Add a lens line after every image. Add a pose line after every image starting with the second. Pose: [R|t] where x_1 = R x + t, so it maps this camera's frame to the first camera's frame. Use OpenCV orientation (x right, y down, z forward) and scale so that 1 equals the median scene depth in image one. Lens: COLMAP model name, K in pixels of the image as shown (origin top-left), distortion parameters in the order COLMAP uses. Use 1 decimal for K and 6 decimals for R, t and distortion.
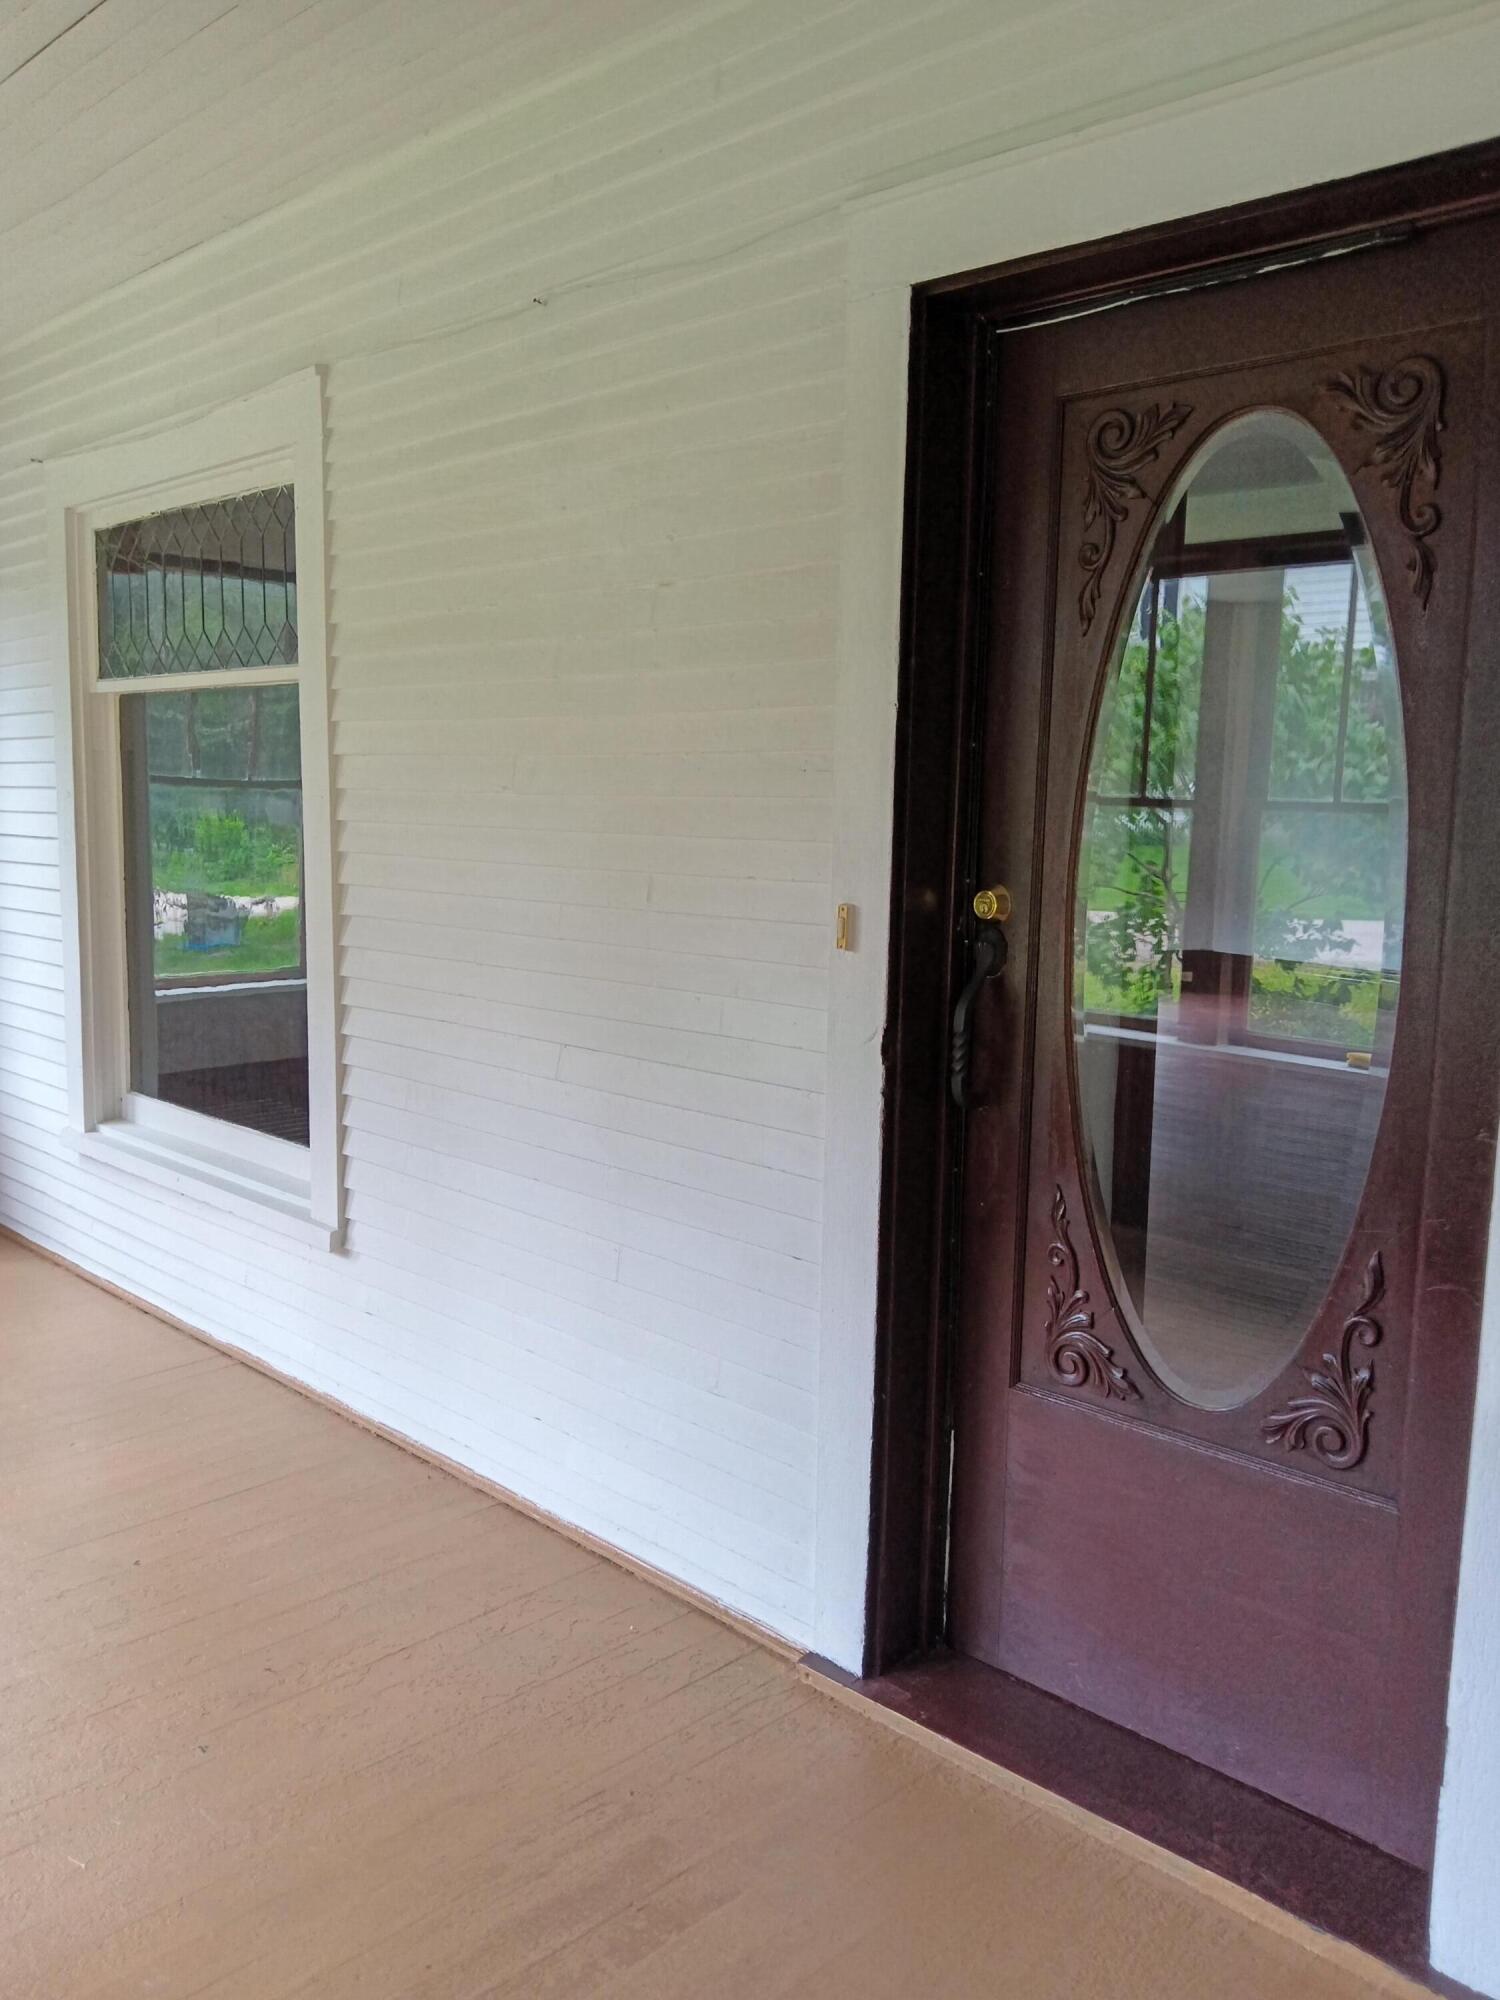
lens RADIAL K [[1641.8, 0, 748.1], [0, 1641.8, 1033.3], [0, 0, 1]] dist [0.118889, -0.293967]
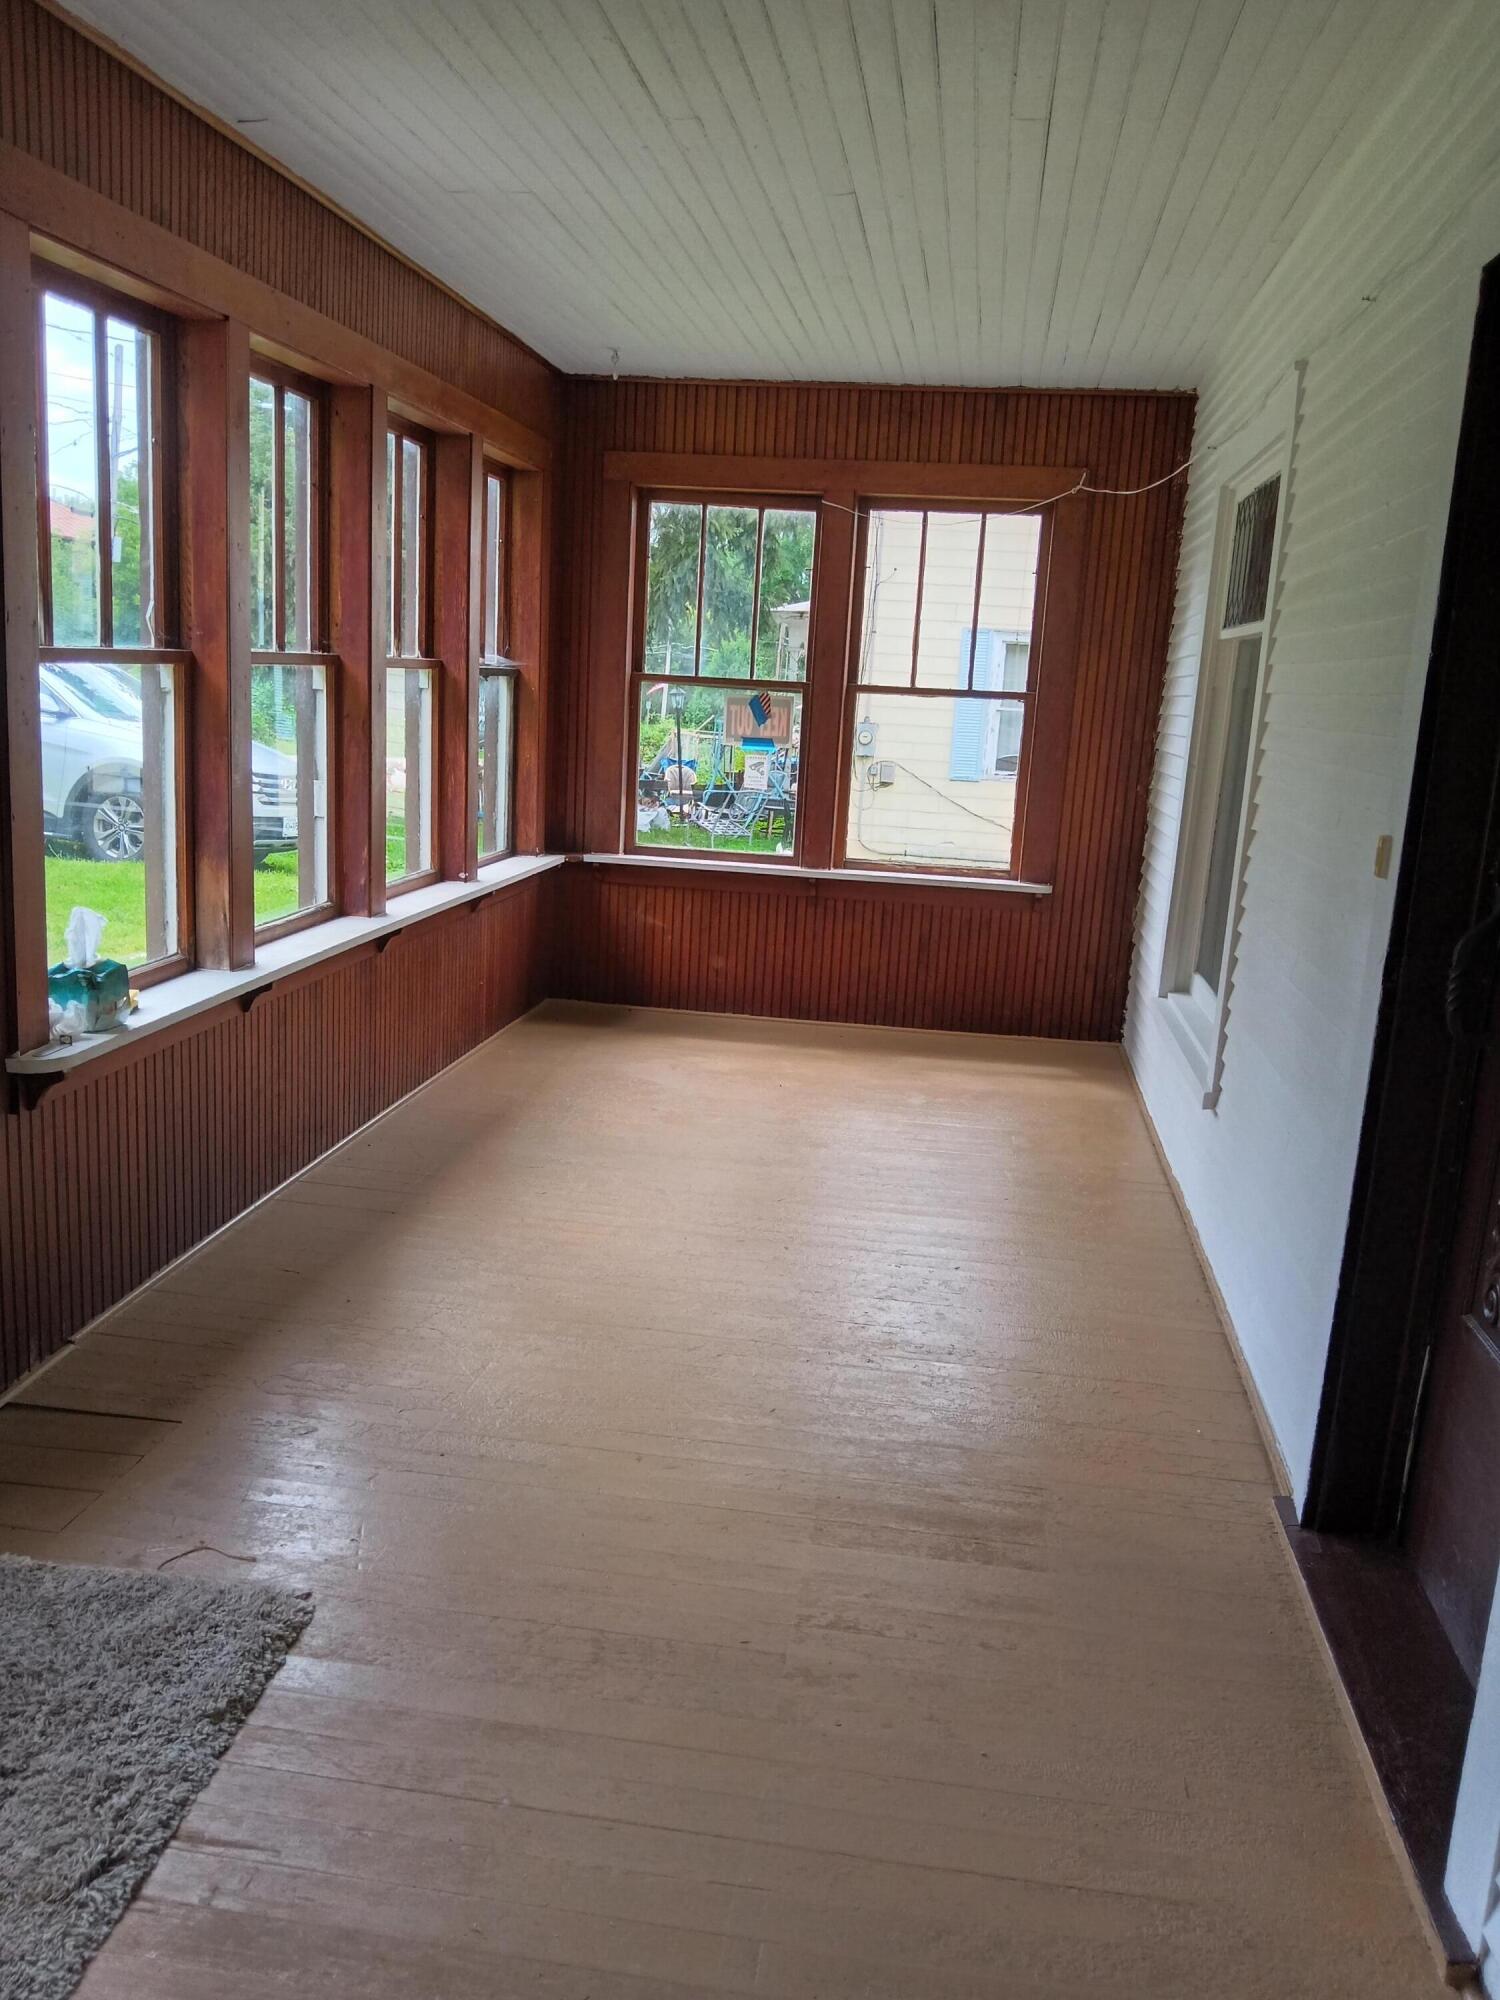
lens RADIAL K [[1641.8, 0, 748.1], [0, 1641.8, 1033.3], [0, 0, 1]] dist [0.118889, -0.293967]
pose [[0.606053, 0.179778, -0.774842, 0.426283], [-0.150775, 0.982428, 0.110011, -0.004133], [0.781004, 0.050155, 0.622509, -0.010740]]
